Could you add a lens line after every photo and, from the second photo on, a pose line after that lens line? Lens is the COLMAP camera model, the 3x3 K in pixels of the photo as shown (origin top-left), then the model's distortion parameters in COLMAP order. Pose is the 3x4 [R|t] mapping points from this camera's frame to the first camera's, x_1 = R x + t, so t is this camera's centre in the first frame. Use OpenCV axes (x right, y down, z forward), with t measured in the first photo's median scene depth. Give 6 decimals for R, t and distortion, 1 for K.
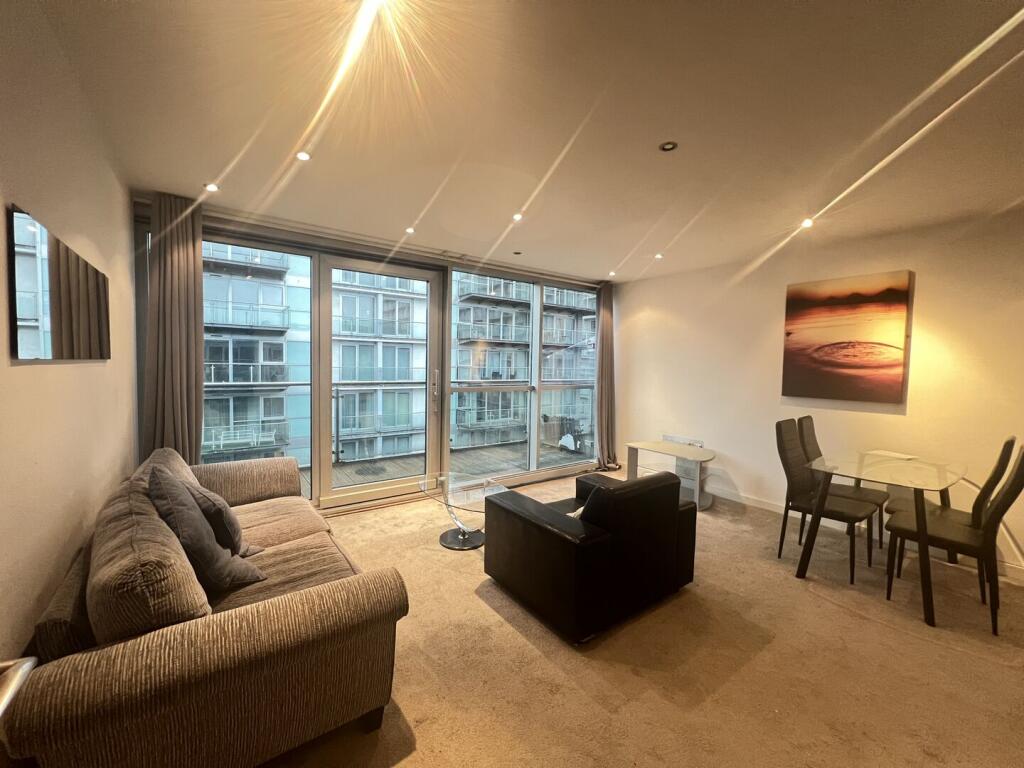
lens RADIAL K [[413.4, 0, 514.5], [0, 413.4, 381.1], [0, 0, 1]] dist [-0.001432, 0.000158]
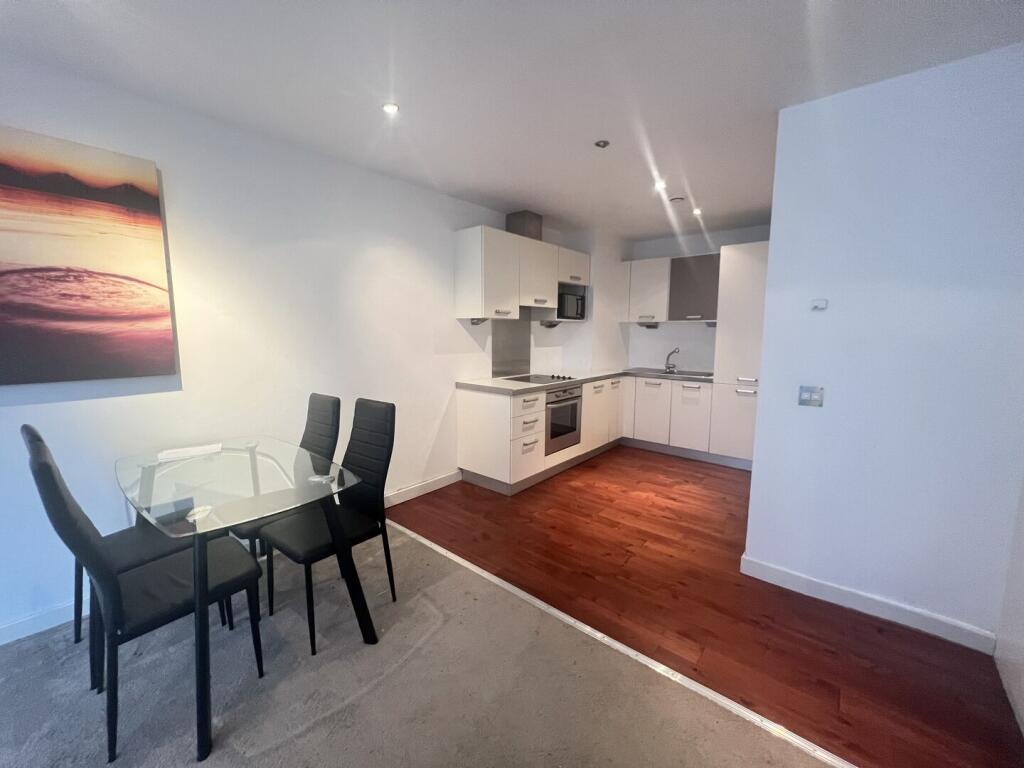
lens RADIAL K [[413.4, 0, 513.5], [0, 413.4, 382.7], [0, 0, 1]] dist [-0.001432, 0.000158]
pose [[-0.219580, -0.142083, 0.965193, 0.167361], [0.034908, 0.987560, 0.153317, -0.013631], [-0.974970, 0.067358, -0.211889, 0.599660]]
